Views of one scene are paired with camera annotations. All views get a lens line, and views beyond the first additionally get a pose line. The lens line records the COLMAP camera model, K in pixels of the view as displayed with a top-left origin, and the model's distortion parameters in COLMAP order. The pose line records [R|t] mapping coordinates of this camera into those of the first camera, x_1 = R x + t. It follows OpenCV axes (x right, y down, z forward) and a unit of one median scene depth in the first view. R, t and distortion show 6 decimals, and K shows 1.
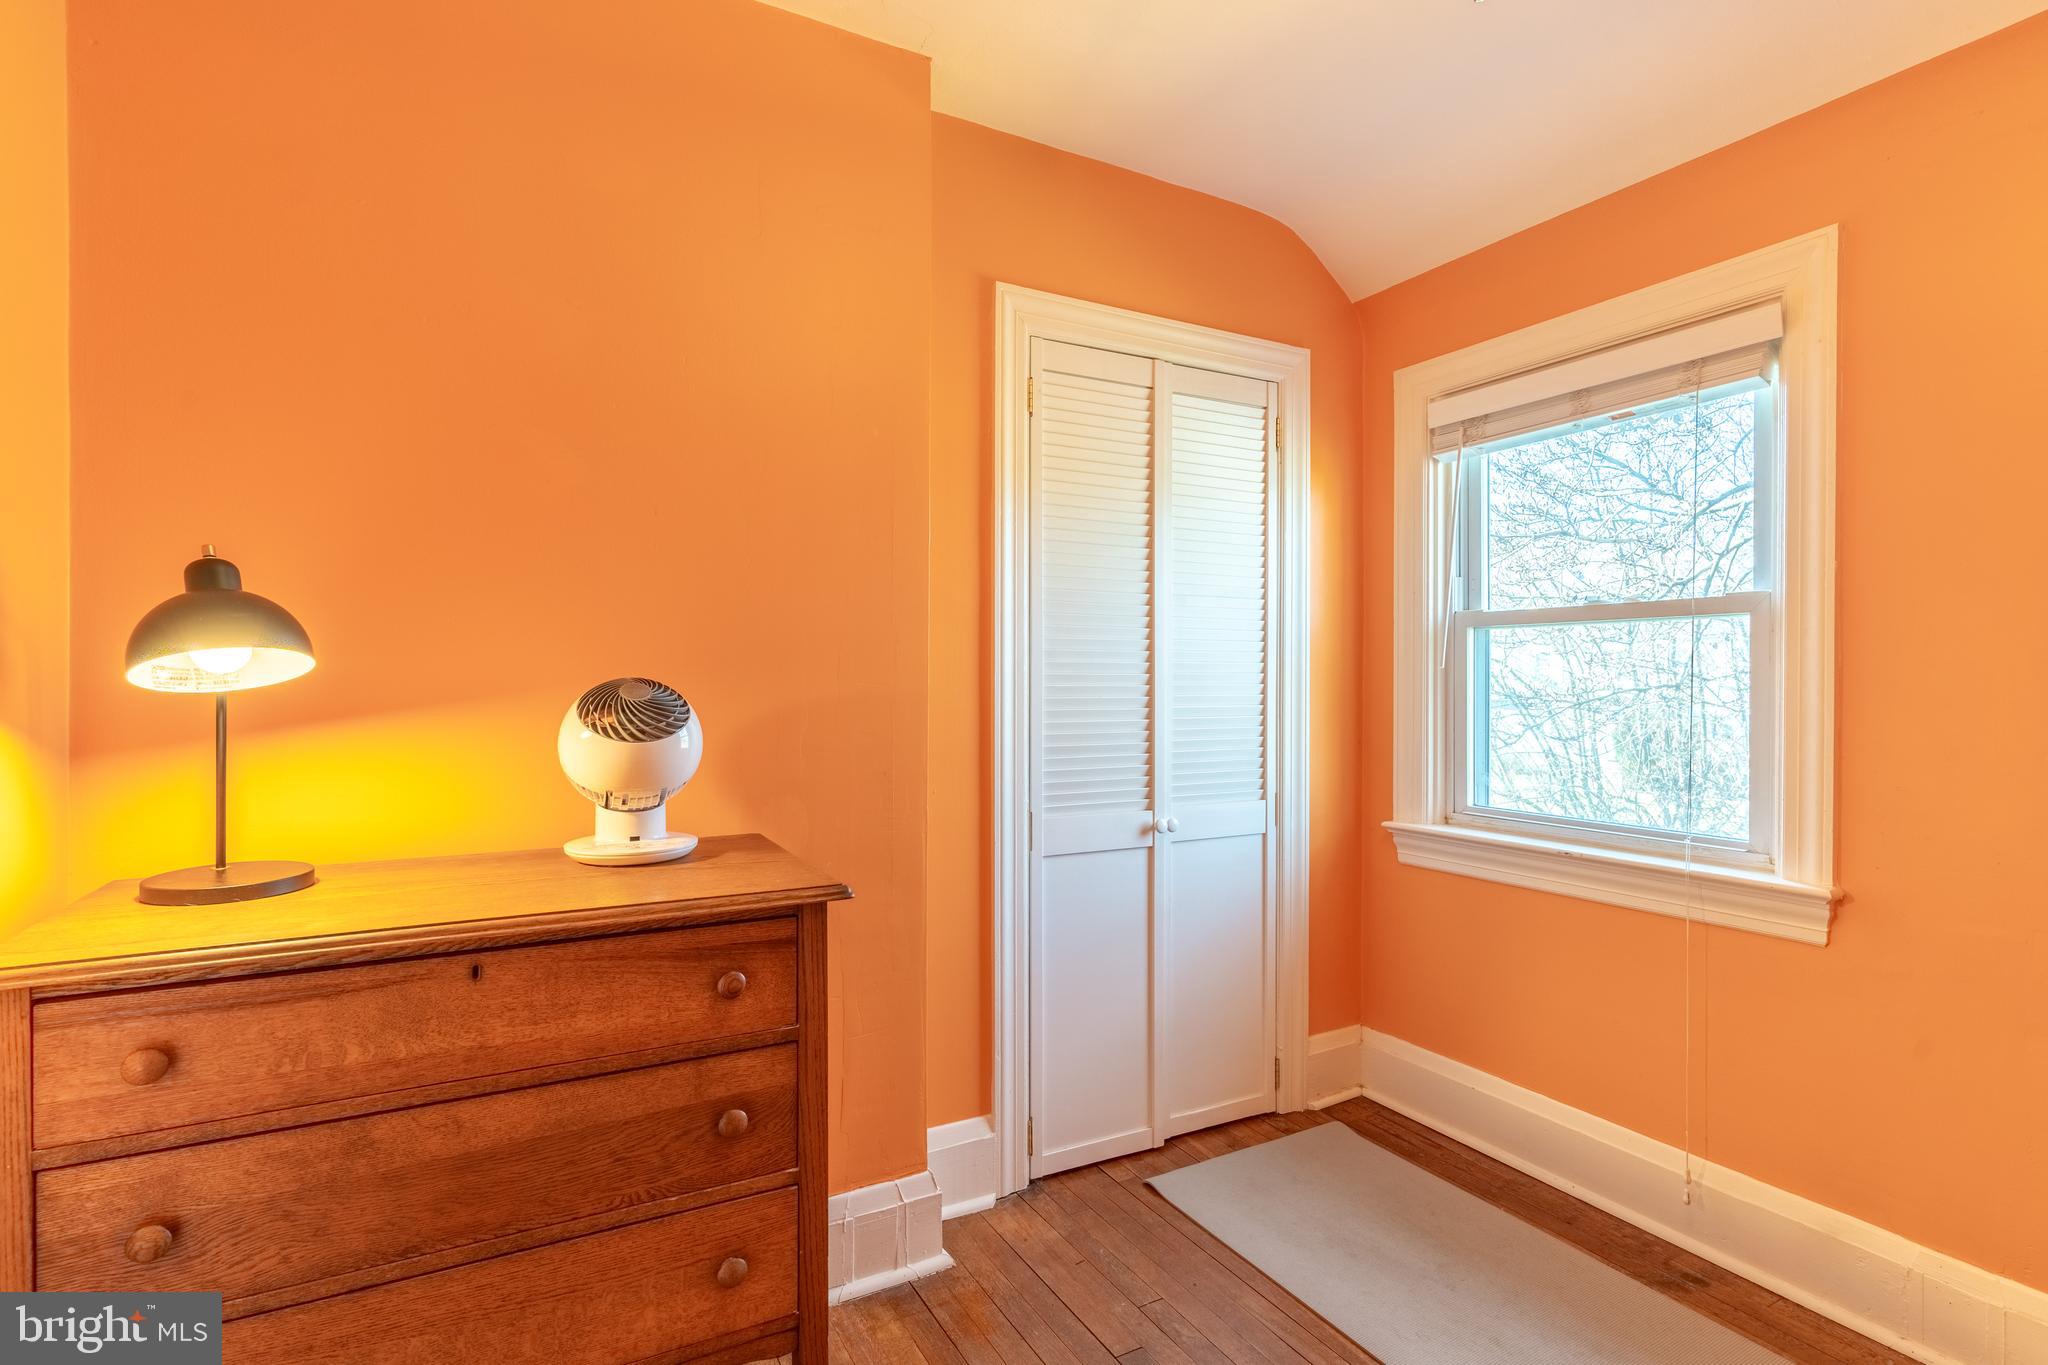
lens RADIAL K [[986.5, 0, 1024.5], [0, 986.5, 680.8], [0, 0, 1]] dist [0.000643, 0.000117]
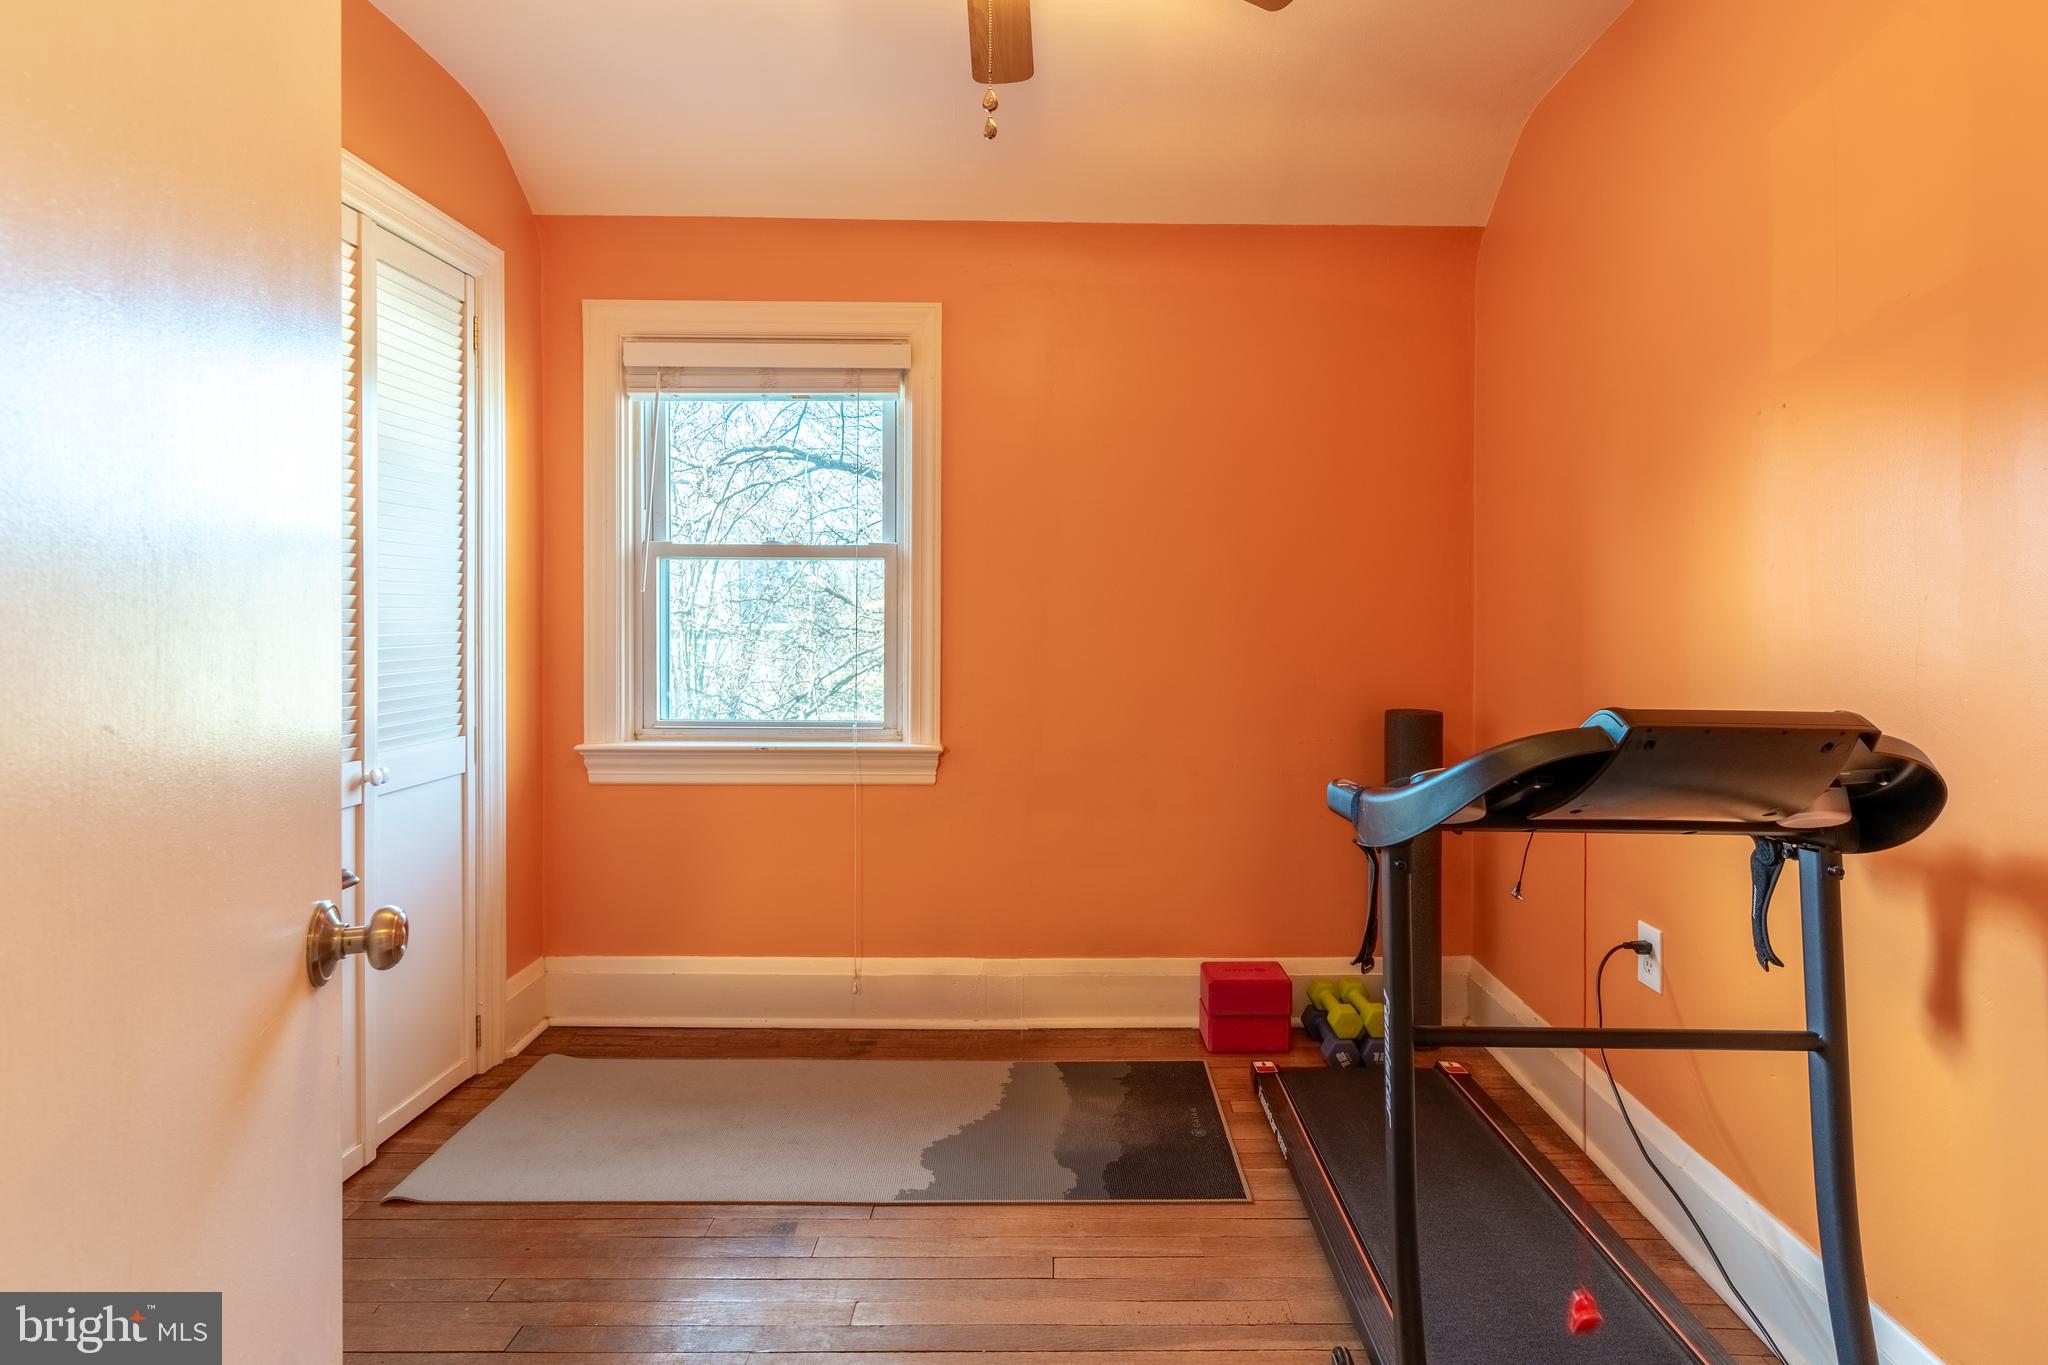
lens RADIAL K [[986.5, 0, 1089.8], [0, 986.5, 618.5], [0, 0, 1]] dist [0.000643, 0.000117]
pose [[0.465860, -0.004798, 0.884846, -0.301372], [-0.004297, 0.999961, 0.007684, 0.003491], [-0.884848, -0.007382, 0.465821, 0.072276]]
